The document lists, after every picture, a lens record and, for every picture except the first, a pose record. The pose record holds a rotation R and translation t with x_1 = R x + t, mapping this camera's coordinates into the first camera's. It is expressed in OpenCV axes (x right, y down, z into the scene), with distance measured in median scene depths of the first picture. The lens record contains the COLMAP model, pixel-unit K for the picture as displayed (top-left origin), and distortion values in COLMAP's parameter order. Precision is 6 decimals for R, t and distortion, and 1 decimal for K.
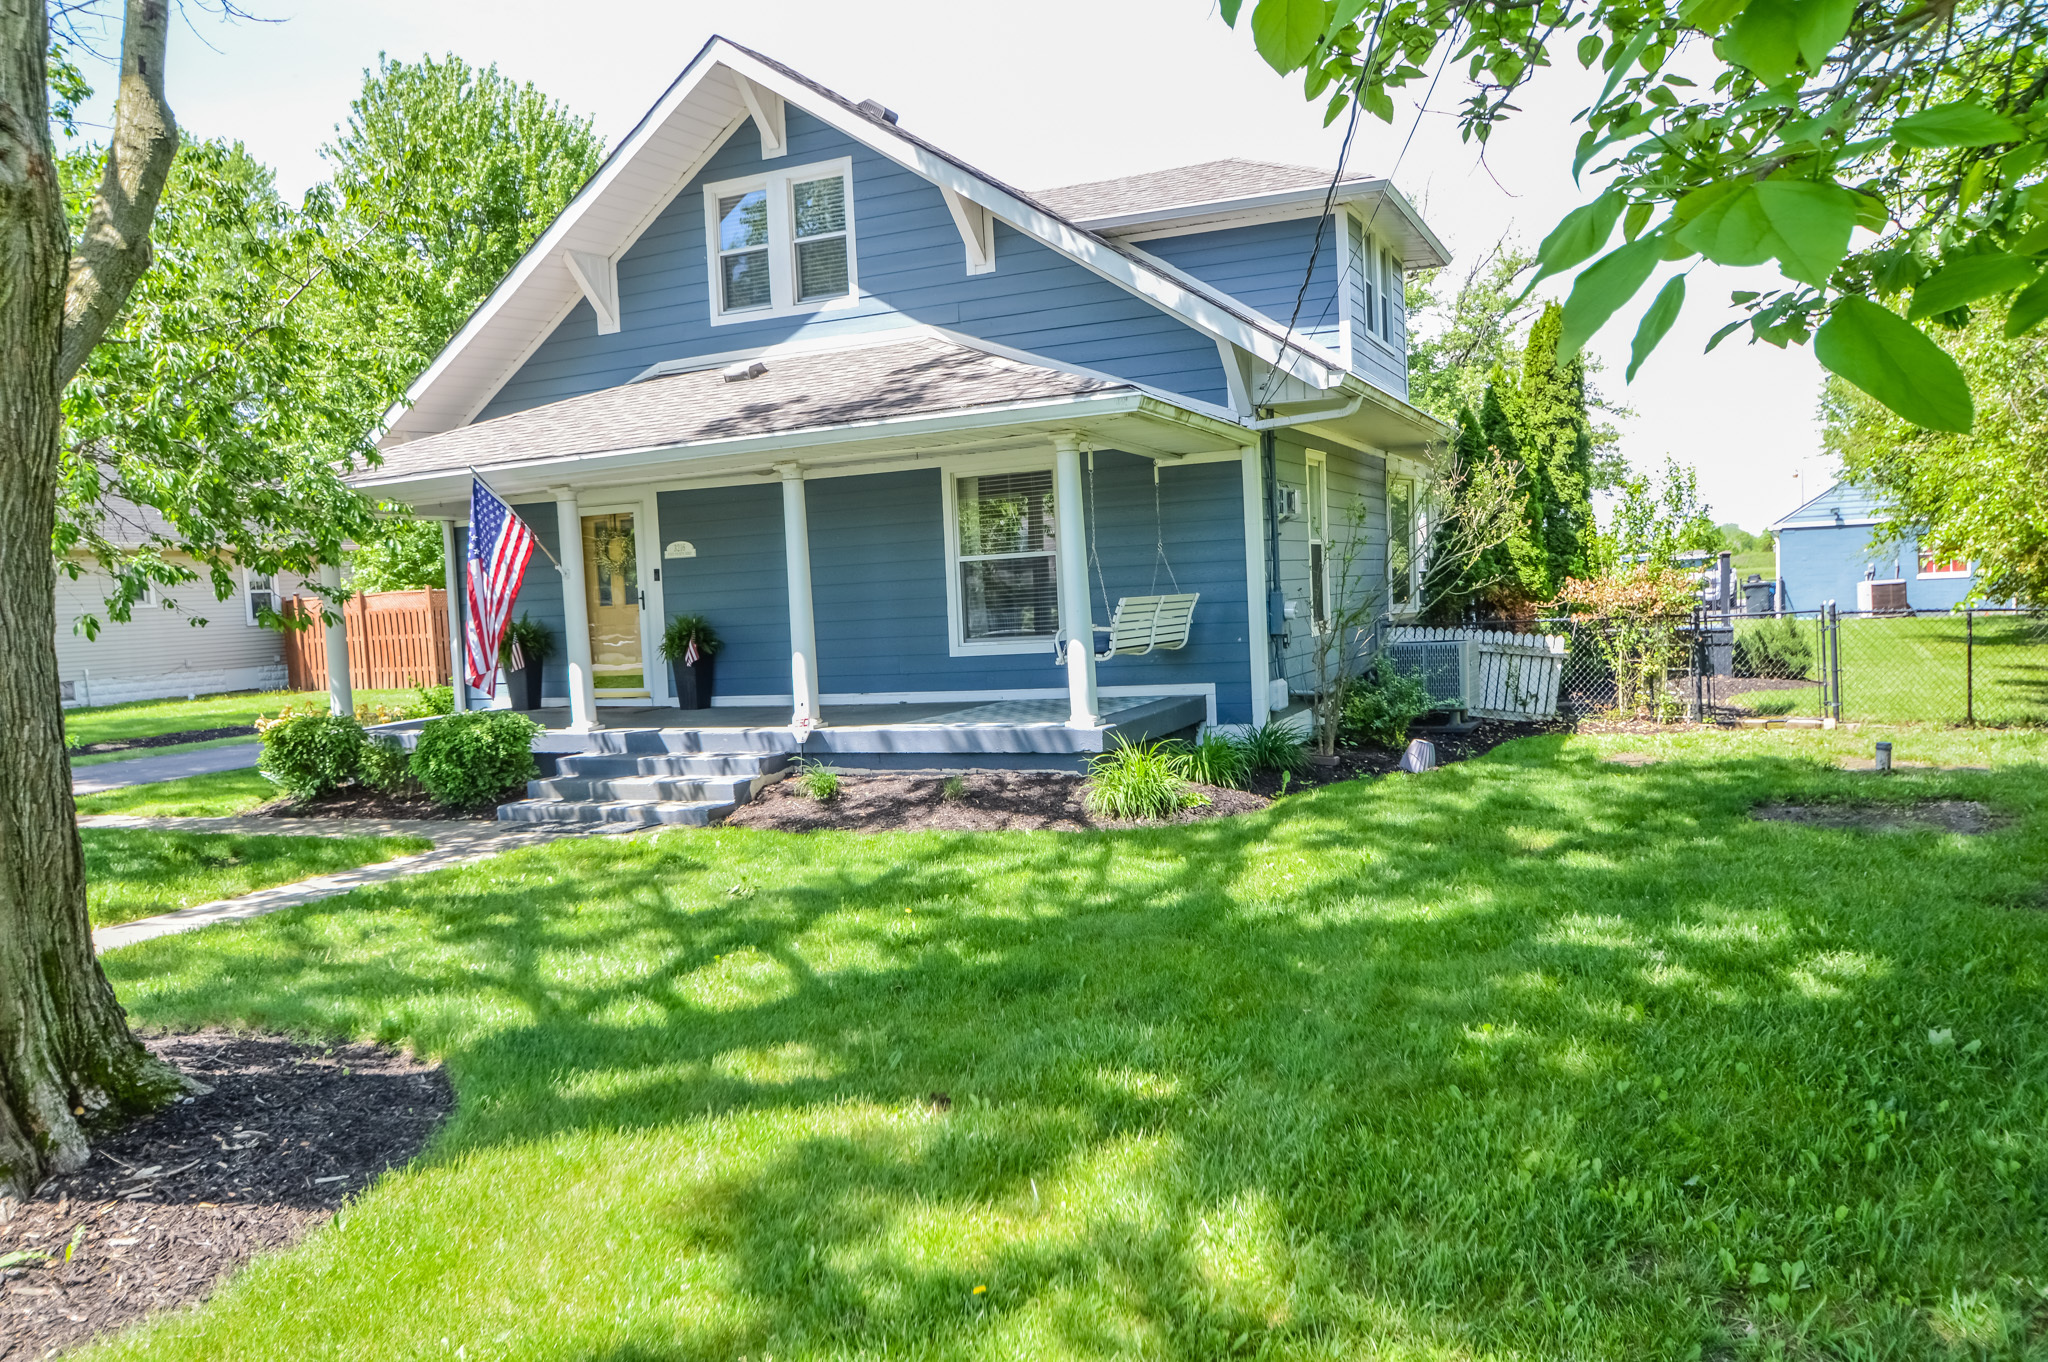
lens RADIAL K [[1535.4, 0, 1024.3], [0, 1535.4, 751.6], [0, 0, 1]] dist [-0.062910, -0.000193]
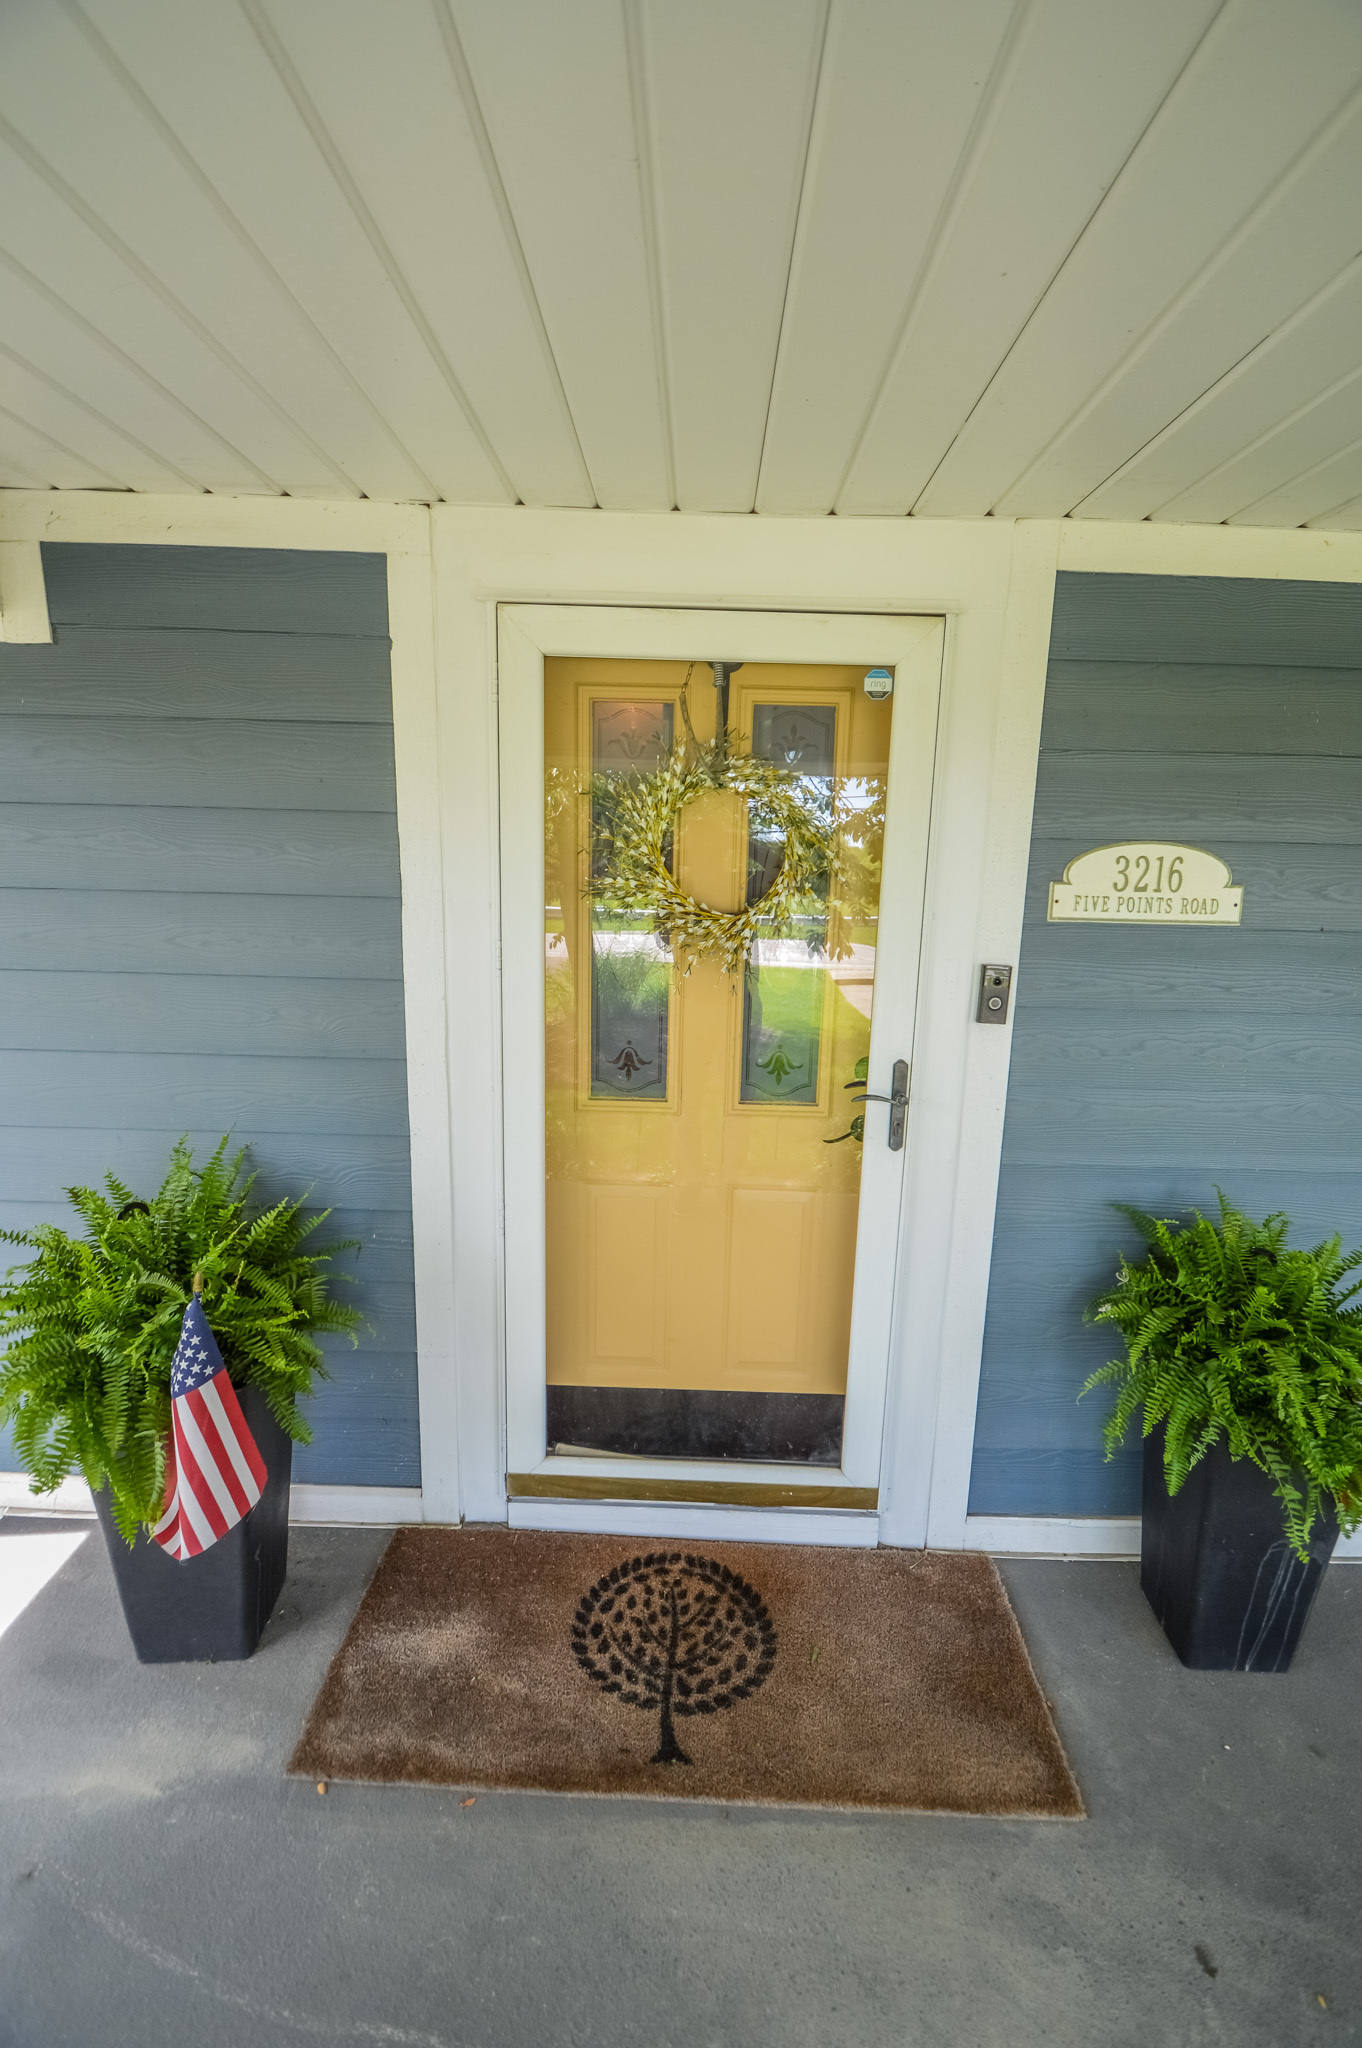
lens RADIAL K [[895.2, 0, 681.0], [0, 895.2, 1024.0], [0, 0, 1]] dist [0.001647, 0.000113]
pose [[0.916957, -0.010158, 0.398857, -0.351496], [-0.029046, 0.995324, 0.092124, -0.130659], [-0.397928, -0.096059, 0.912374, 0.973638]]
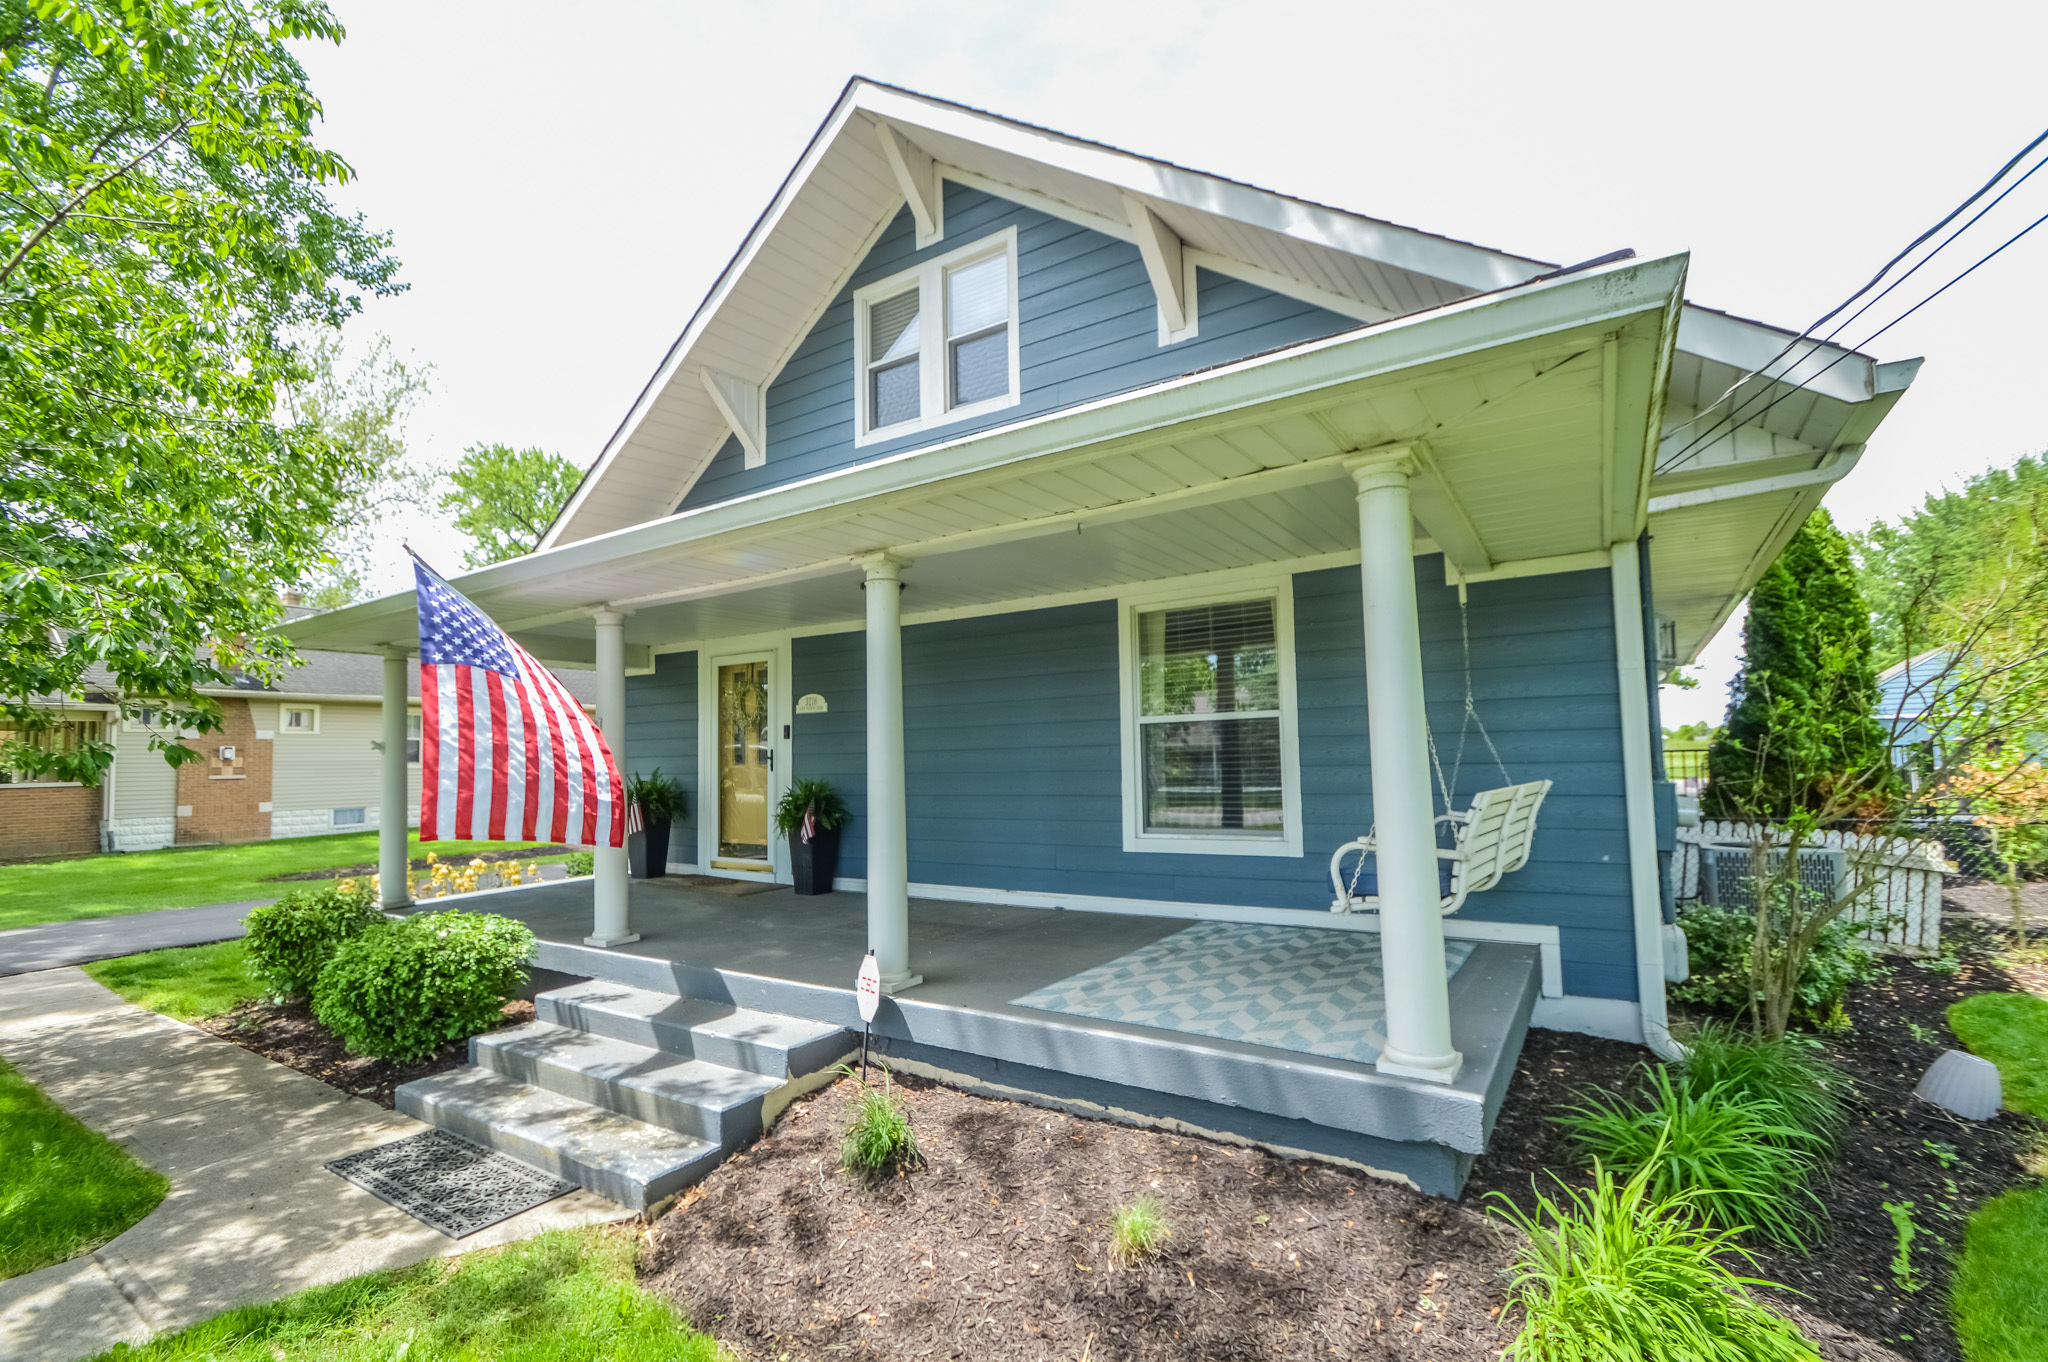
lens RADIAL K [[895.2, 0, 1022.5], [0, 895.2, 708.6], [0, 0, 1]] dist [0.001647, 0.000113]
pose [[0.988471, 0.020403, -0.150026, -0.032821], [-0.042925, 0.987987, -0.148457, -0.062924], [0.145195, 0.153185, 0.977473, 0.555411]]
